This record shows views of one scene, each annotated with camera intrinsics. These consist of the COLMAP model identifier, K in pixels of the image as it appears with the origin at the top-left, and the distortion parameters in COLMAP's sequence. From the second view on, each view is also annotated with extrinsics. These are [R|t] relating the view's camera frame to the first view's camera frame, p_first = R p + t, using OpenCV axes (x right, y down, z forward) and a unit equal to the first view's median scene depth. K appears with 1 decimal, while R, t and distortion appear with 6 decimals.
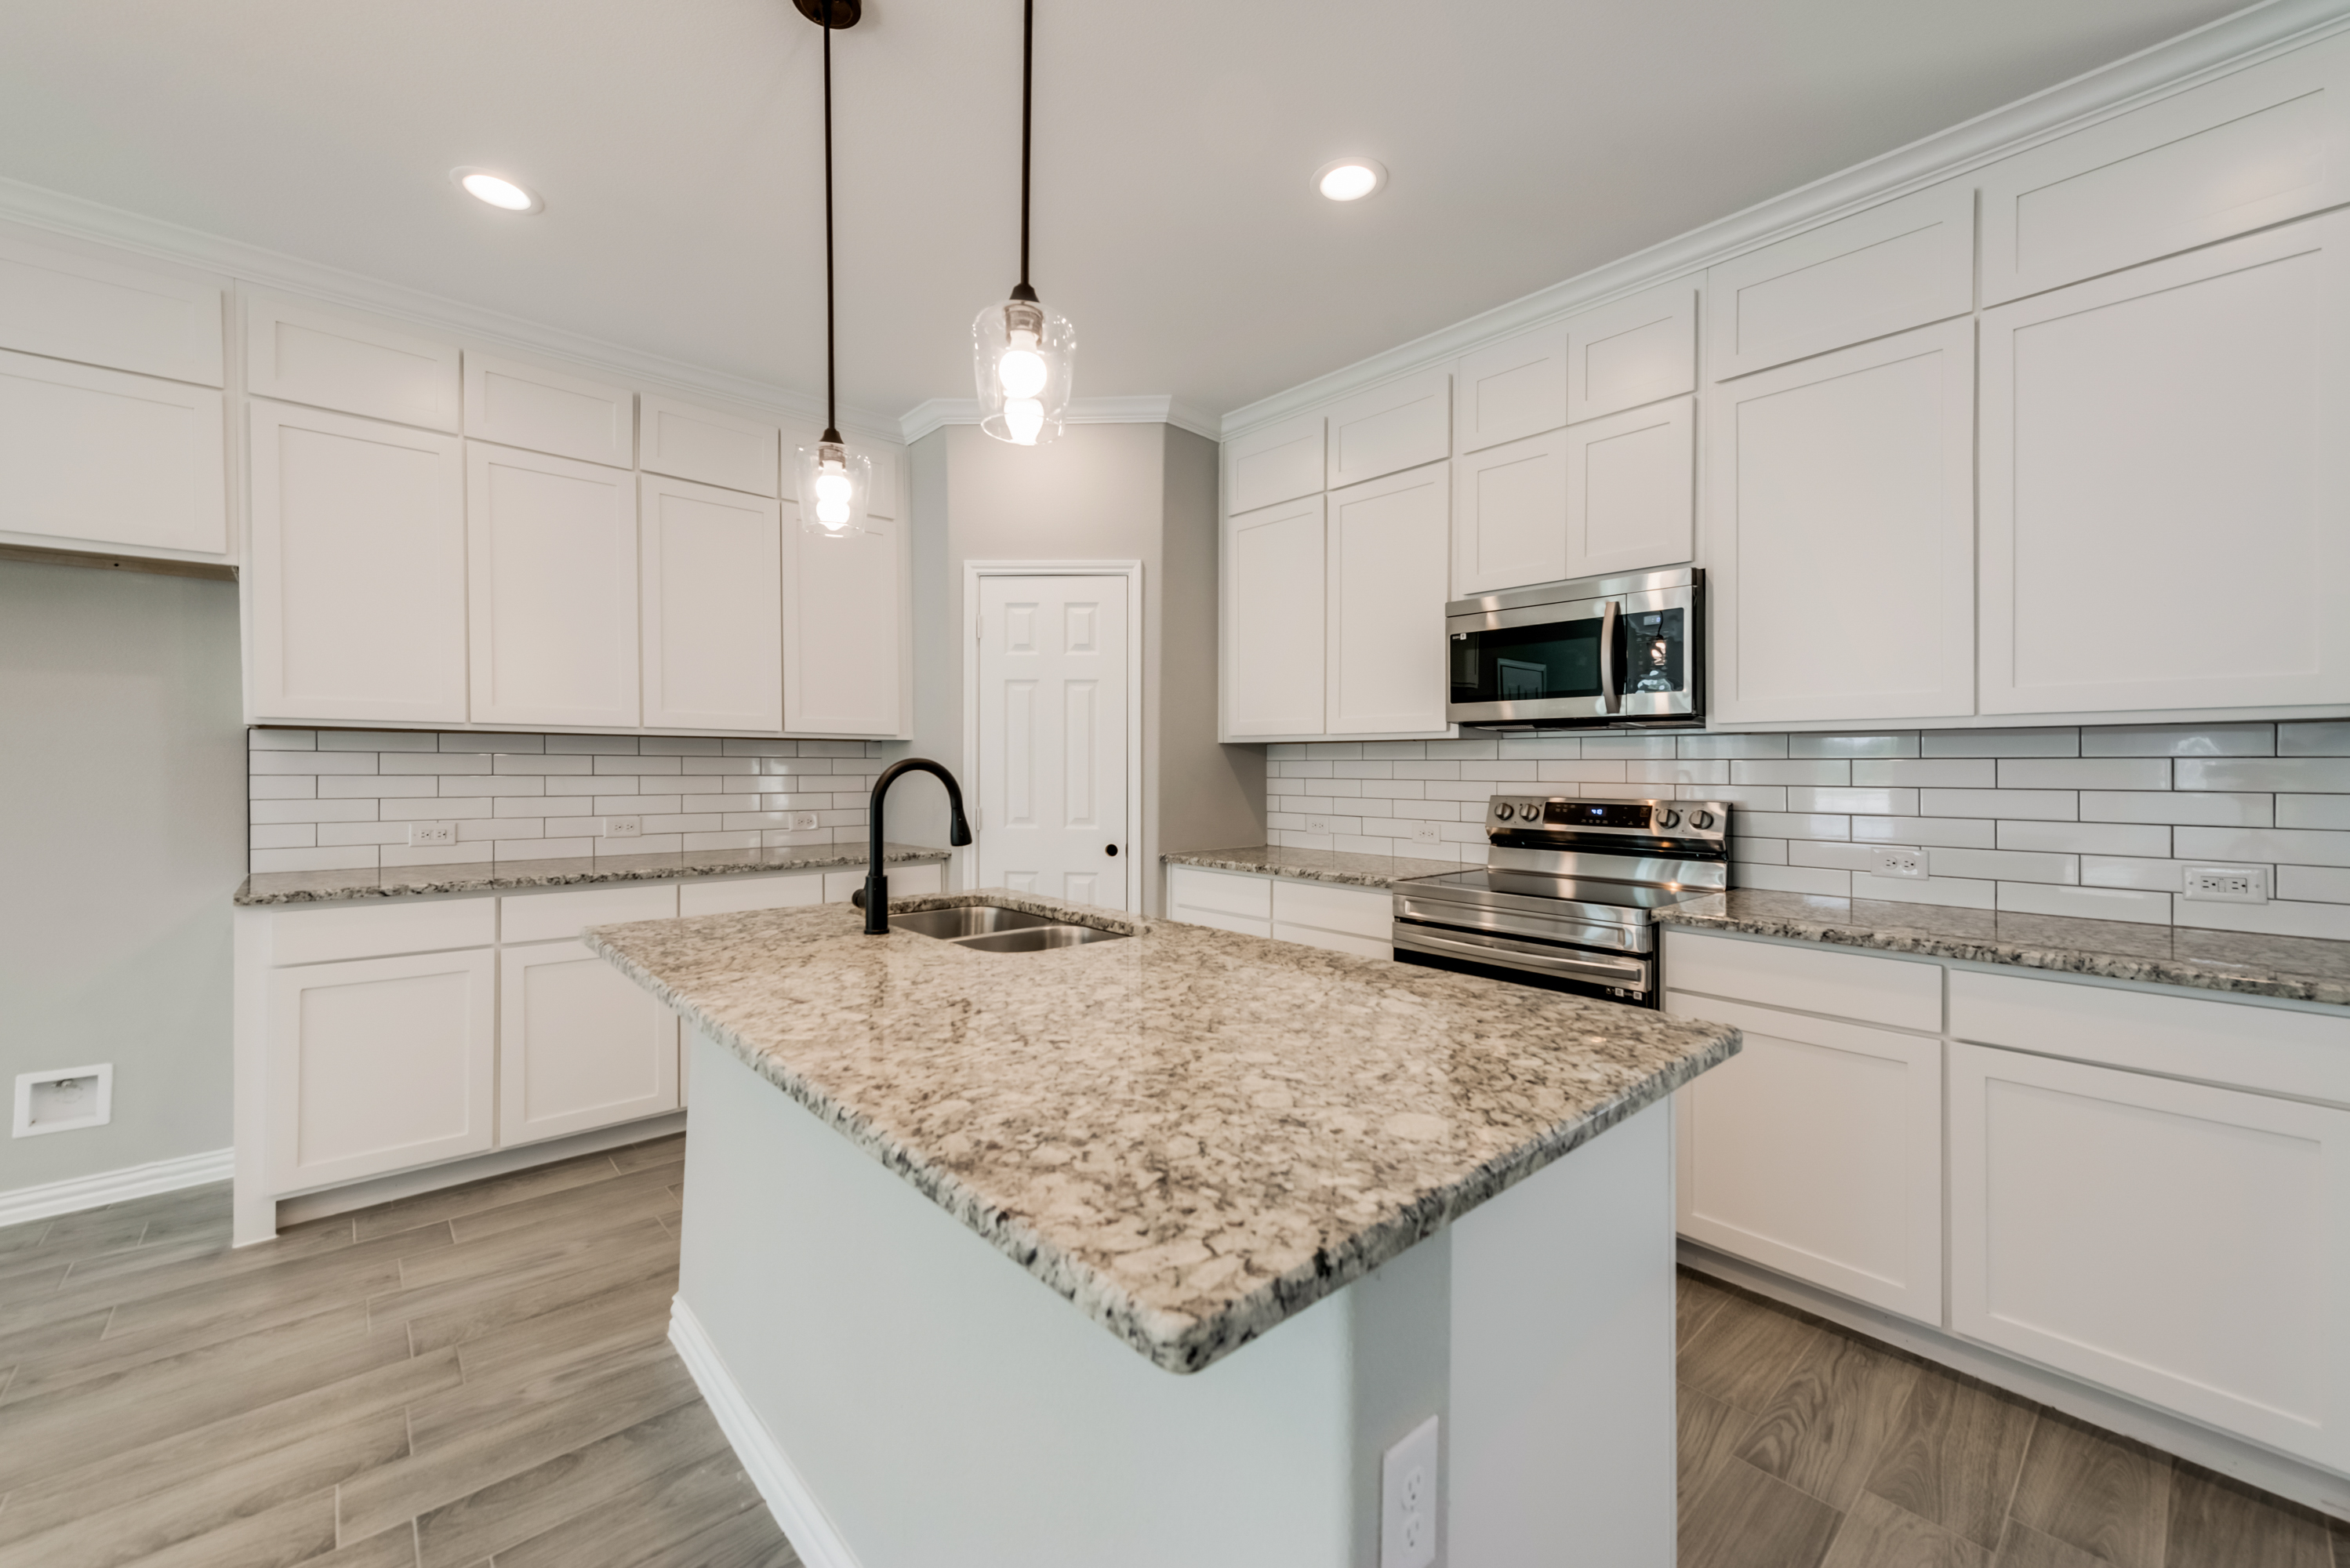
lens RADIAL K [[922.9, 0, 1180.6], [0, 922.9, 764.3], [0, 0, 1]] dist [0.010033, -0.000540]
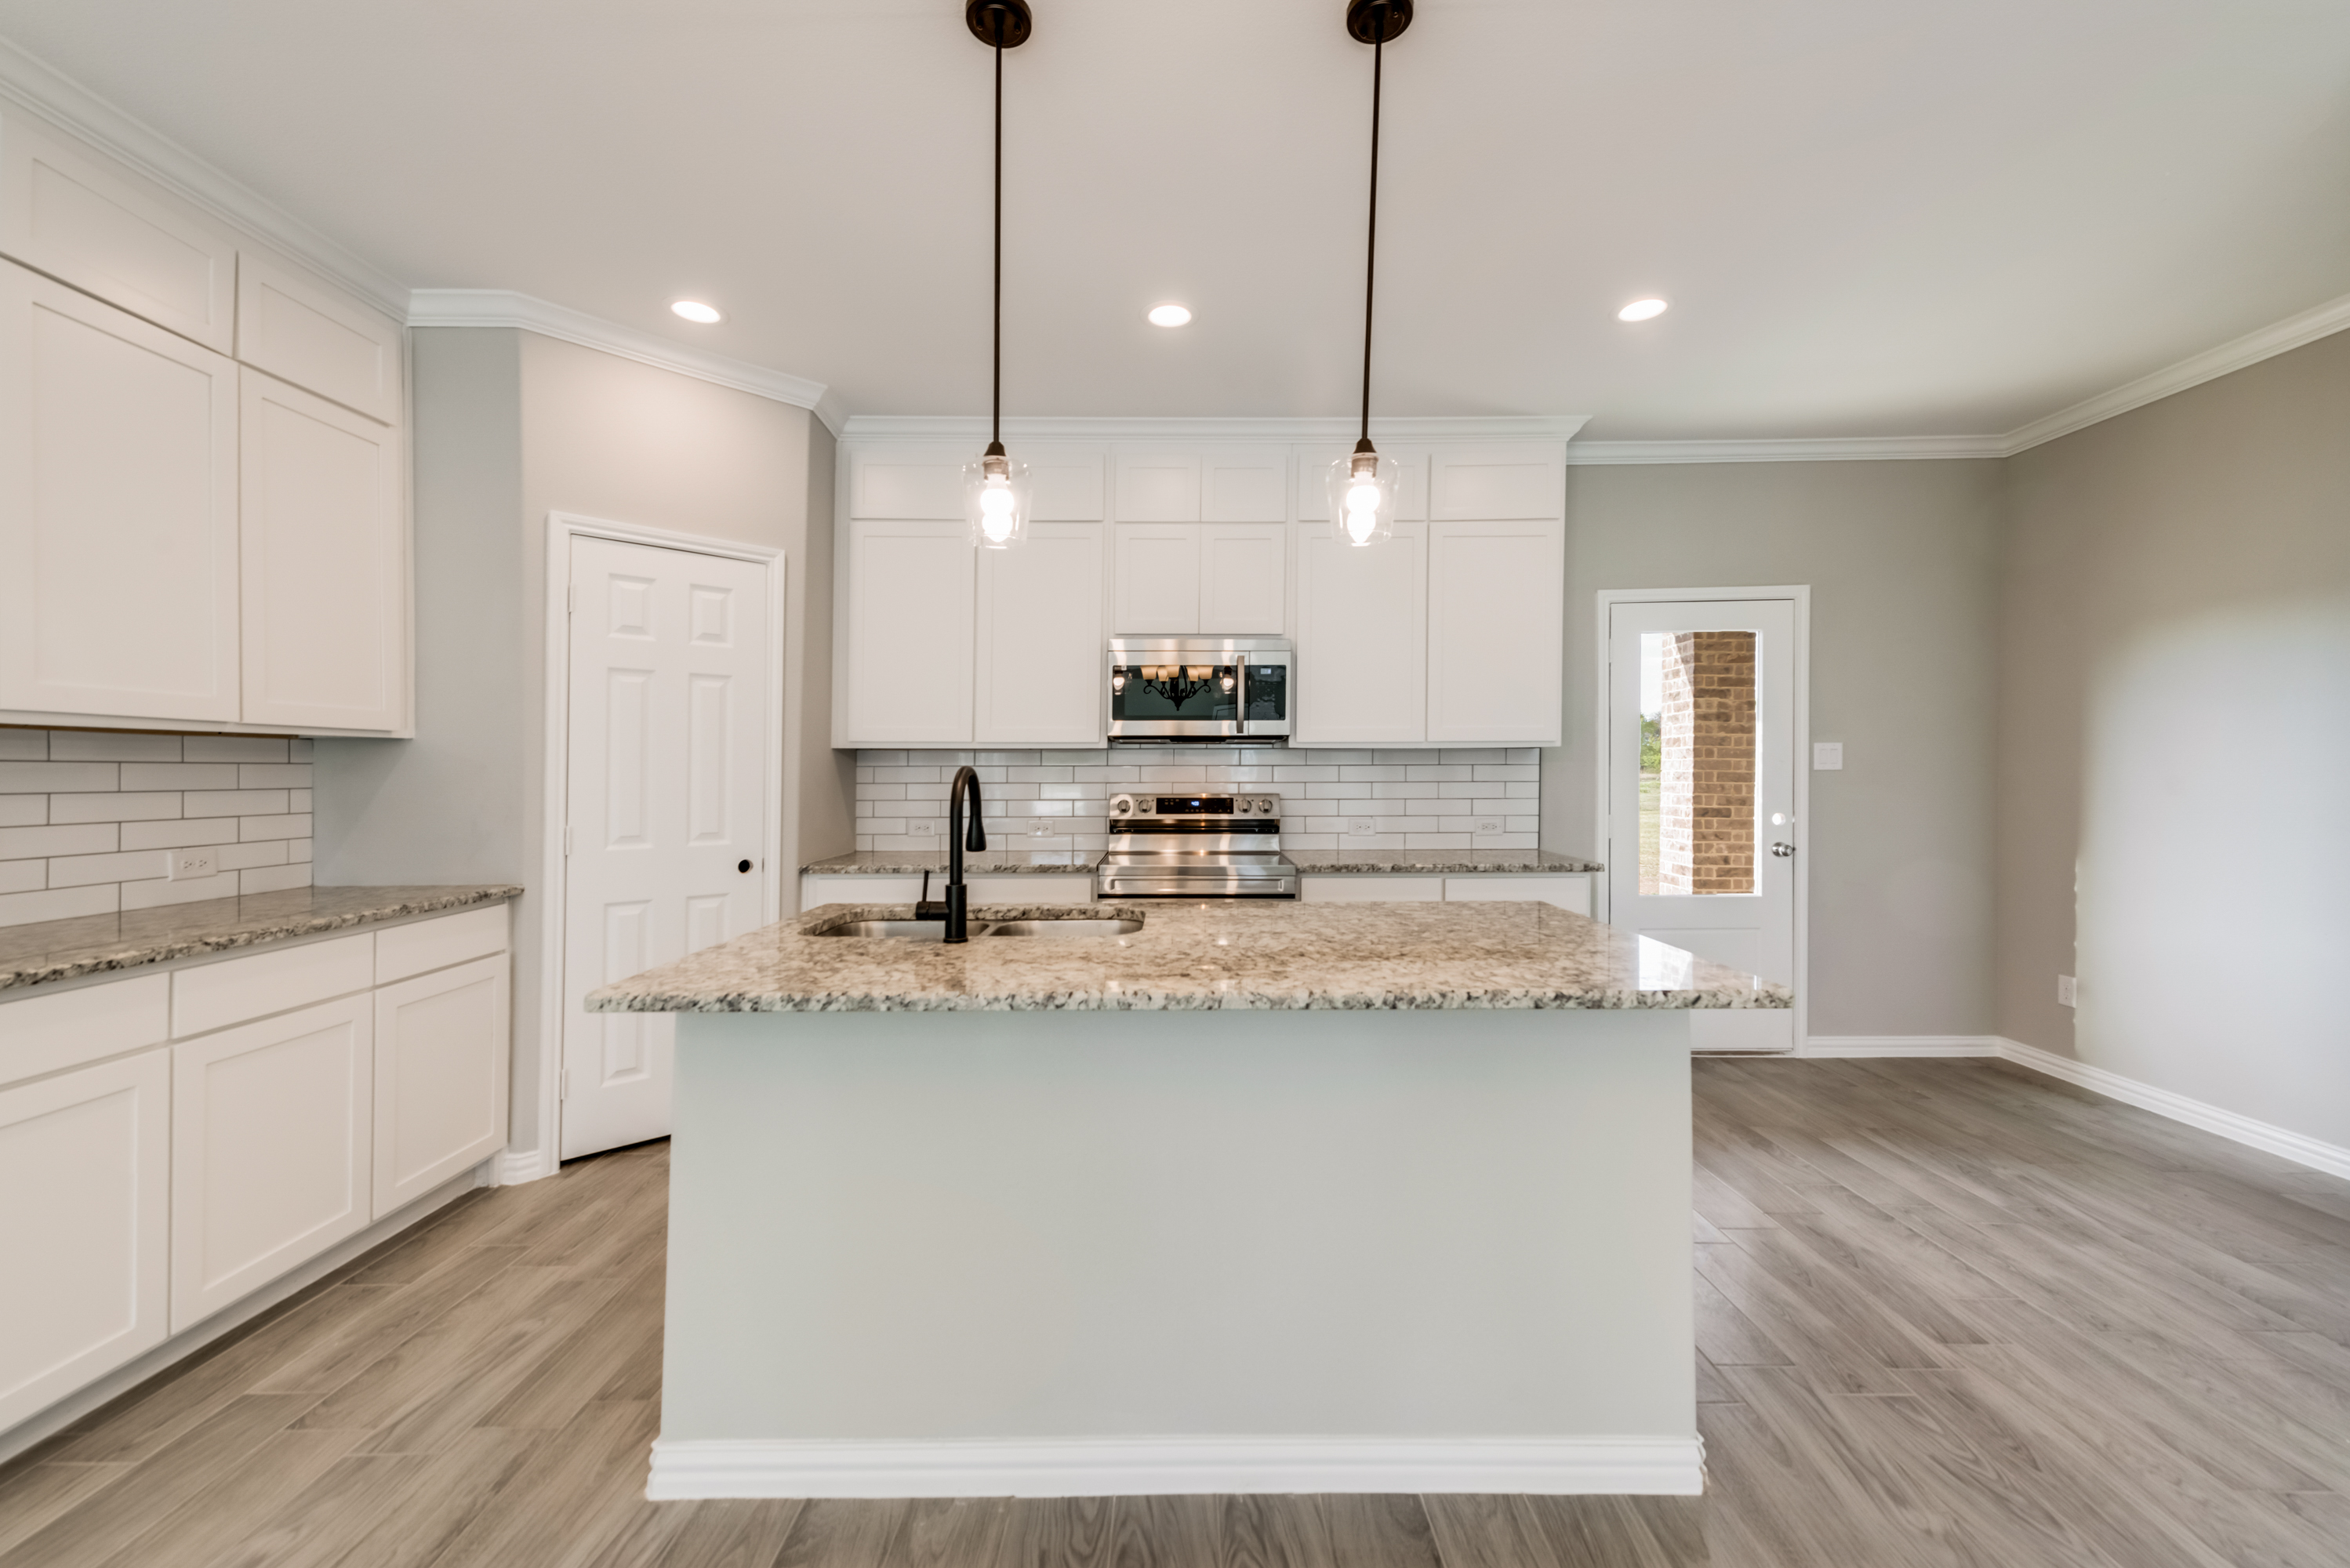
lens RADIAL K [[922.9, 0, 1181.0], [0, 922.9, 769.6], [0, 0, 1]] dist [0.010033, -0.000540]
pose [[0.672542, -0.004378, 0.740046, -0.585492], [0.002172, 0.999990, 0.003941, -0.004740], [-0.740056, -0.001043, 0.672545, 0.098992]]
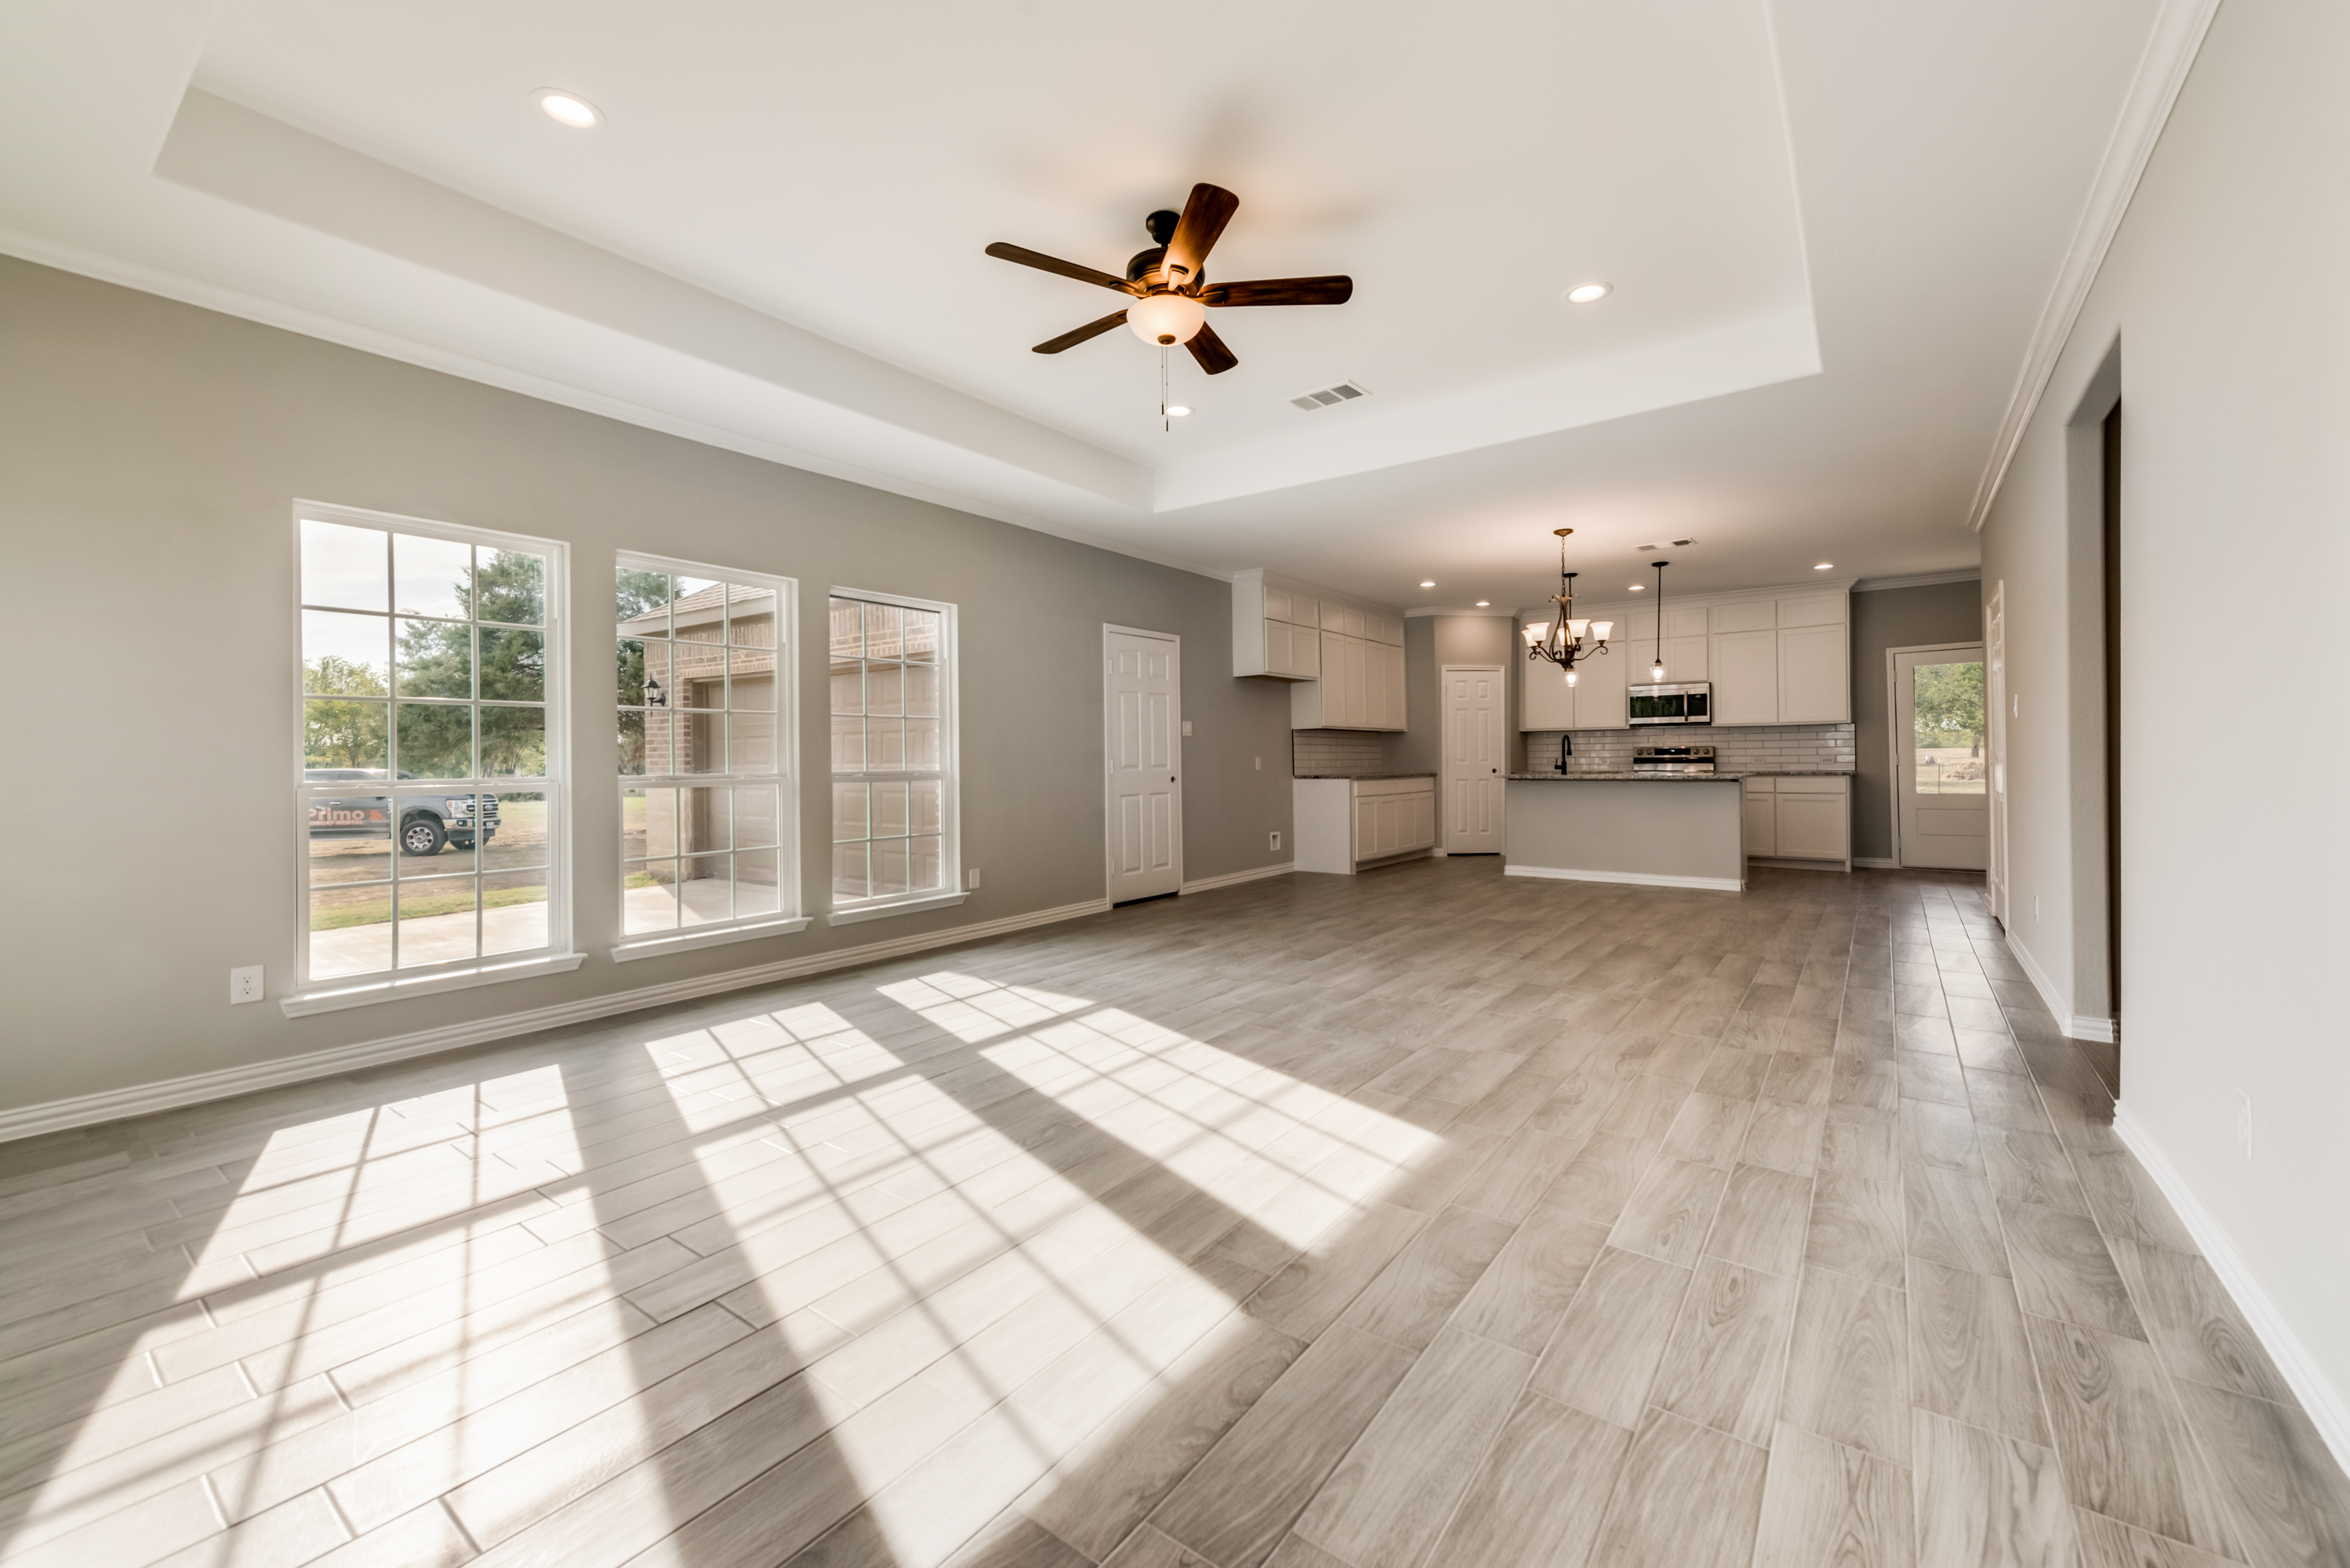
lens RADIAL K [[922.9, 0, 1167.2], [0, 922.9, 751.5], [0, 0, 1]] dist [0.010033, -0.000540]
pose [[0.985750, -0.017102, 0.167345, -1.914648], [0.017566, 0.999845, -0.001292, 0.027246], [-0.167297, 0.004213, 0.985898, -1.988833]]
